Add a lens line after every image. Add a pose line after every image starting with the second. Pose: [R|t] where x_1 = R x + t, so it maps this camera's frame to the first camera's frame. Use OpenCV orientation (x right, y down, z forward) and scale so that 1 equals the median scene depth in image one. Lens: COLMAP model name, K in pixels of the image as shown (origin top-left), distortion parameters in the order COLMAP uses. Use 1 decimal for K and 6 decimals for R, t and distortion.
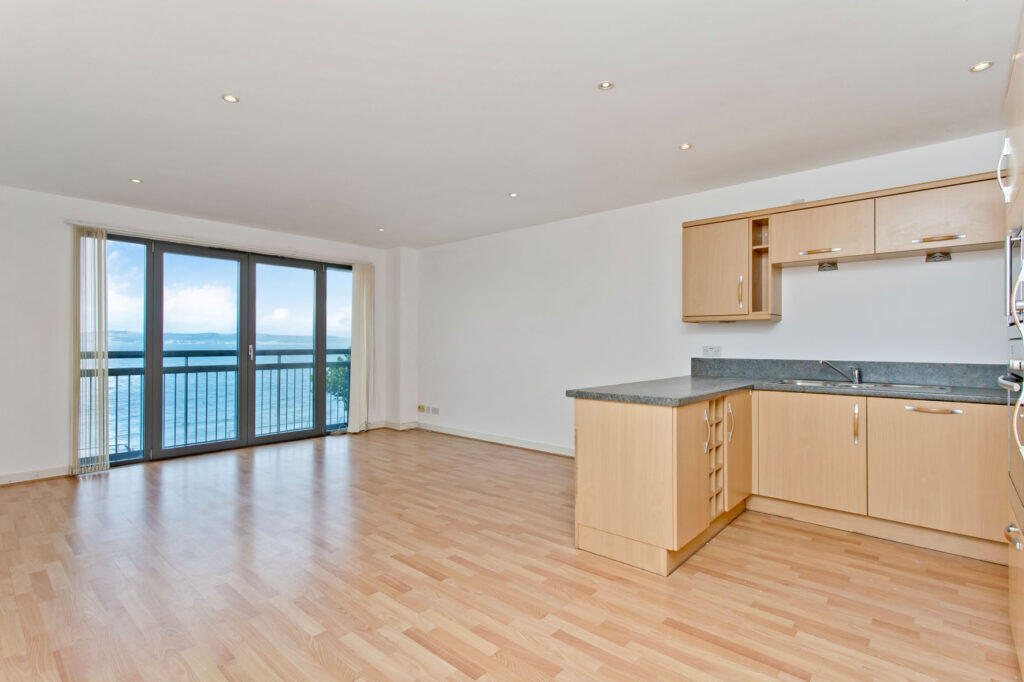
lens RADIAL K [[485.6, 0, 506.2], [0, 485.6, 342.0], [0, 0, 1]] dist [0.002634, 0.000345]
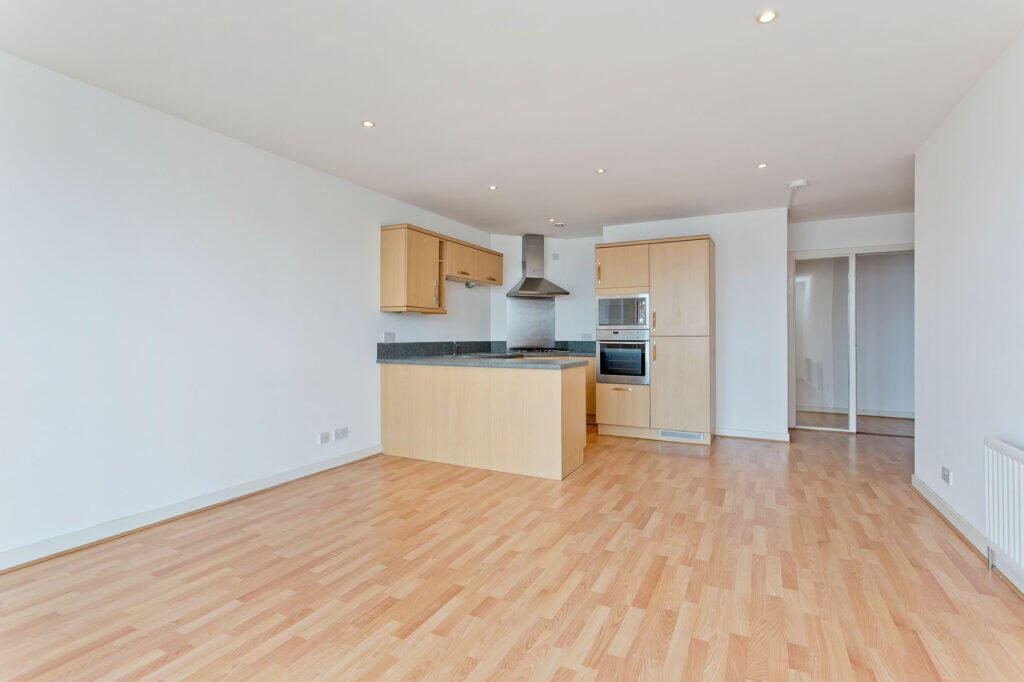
lens RADIAL K [[492.0, 0, 512.0], [0, 492.0, 341.0], [0, 0, 1]] dist [-0.001588, -0.000070]
pose [[-0.257169, -0.012340, 0.966288, -0.985545], [-0.005187, 0.999922, 0.011389, 0.017715], [-0.966353, -0.002084, -0.257213, 1.282718]]
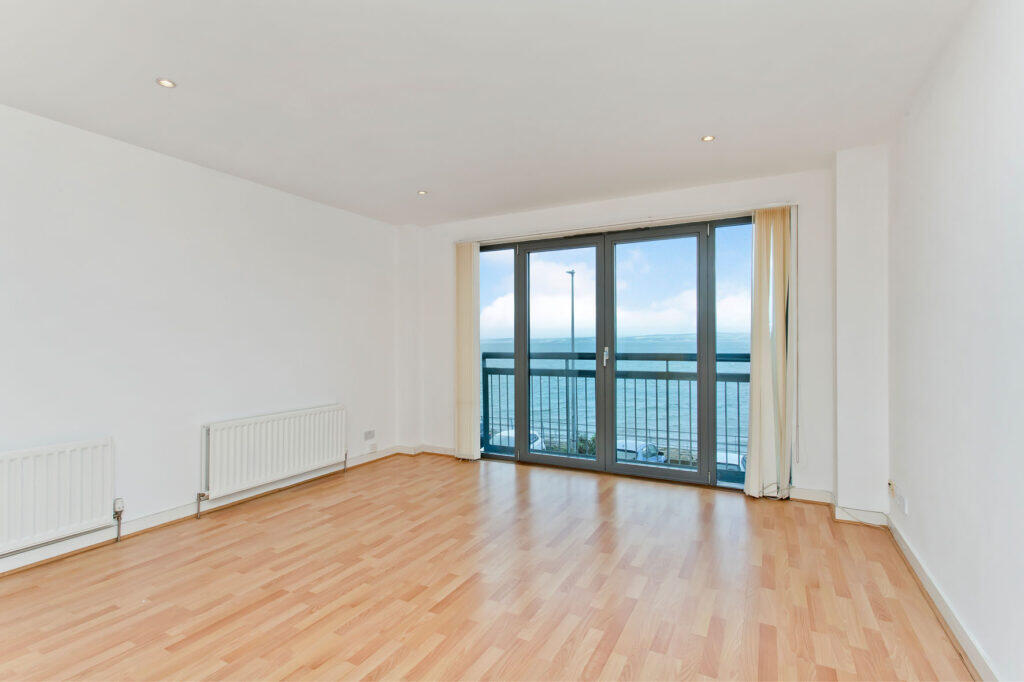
lens RADIAL K [[492.0, 0, 512.0], [0, 492.0, 341.0], [0, 0, 1]] dist [-0.001588, -0.000070]
pose [[0.246797, -0.001498, -0.969066, 0.390298], [0.009243, 0.999957, 0.000809, -0.010662], [0.969023, -0.009157, 0.246800, 1.115499]]
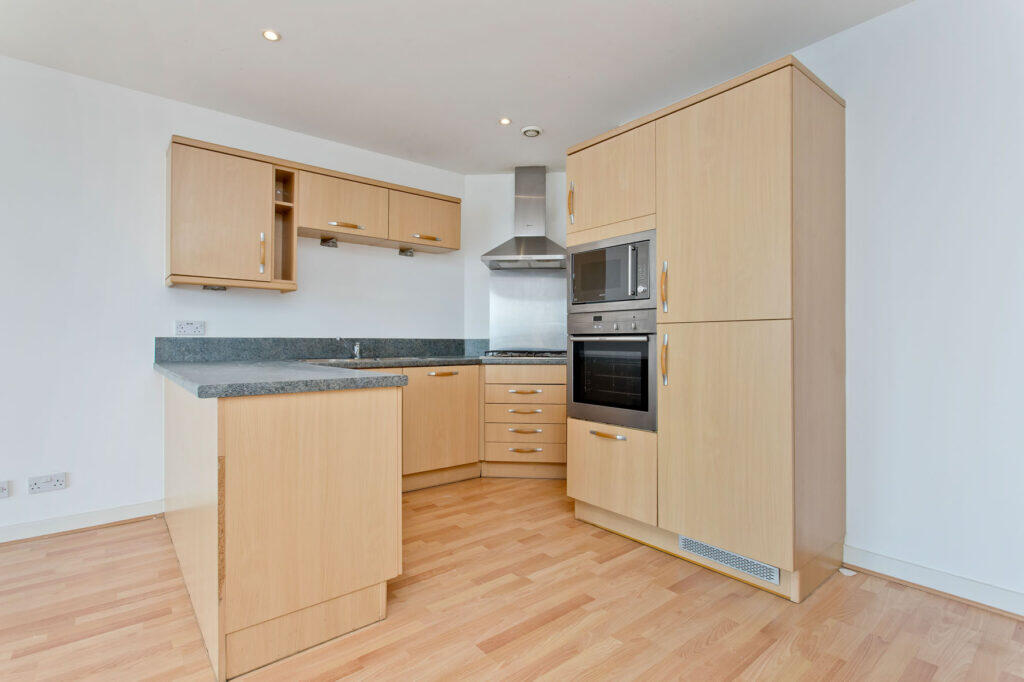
lens RADIAL K [[489.1, 0, 512.0], [0, 489.1, 341.0], [0, 0, 1]] dist [0.000744, 0.000098]
pose [[0.156918, -0.000888, 0.987611, -0.280904], [-0.005406, 0.999984, 0.001758, 0.043556], [-0.987597, -0.005614, 0.156911, 0.517283]]
